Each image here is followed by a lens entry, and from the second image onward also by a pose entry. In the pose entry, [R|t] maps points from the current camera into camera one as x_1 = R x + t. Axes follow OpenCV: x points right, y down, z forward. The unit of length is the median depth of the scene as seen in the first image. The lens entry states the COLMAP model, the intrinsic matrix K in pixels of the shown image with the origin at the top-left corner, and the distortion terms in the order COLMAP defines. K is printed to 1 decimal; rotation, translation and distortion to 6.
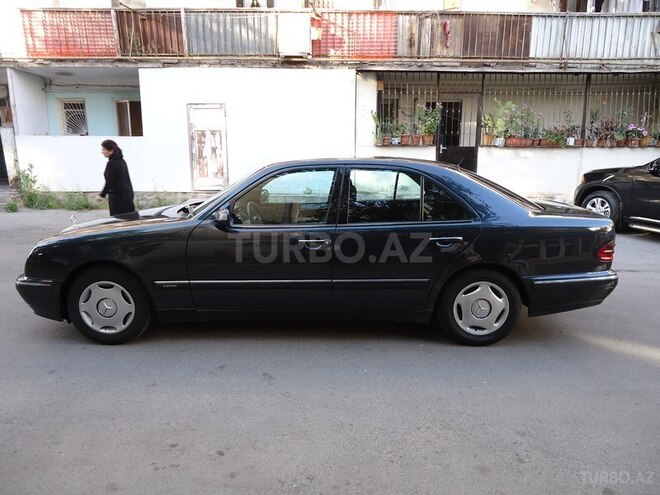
lens RADIAL K [[484.6, 0, 330.0], [0, 484.6, 247.5], [0, 0, 1]] dist [0.002931, 0.004403]
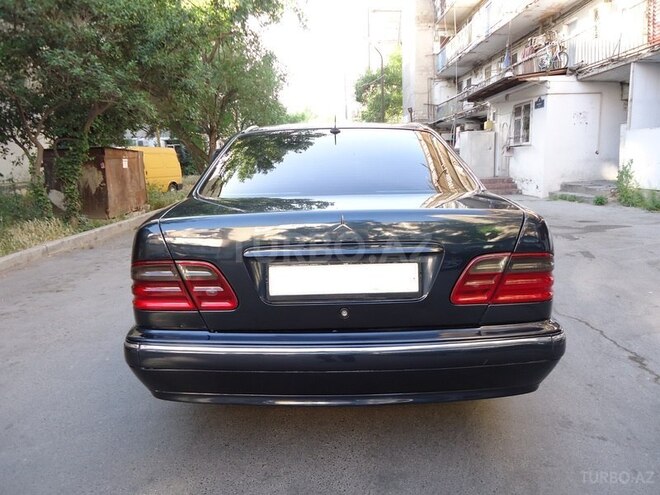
lens RADIAL K [[484.6, 0, 330.0], [0, 484.6, 247.5], [0, 0, 1]] dist [0.002931, 0.004403]
pose [[0.005028, 0.175335, -0.984496, 0.380170], [-0.183800, 0.967898, 0.171440, -0.058523], [0.982951, 0.180089, 0.037093, 0.416495]]
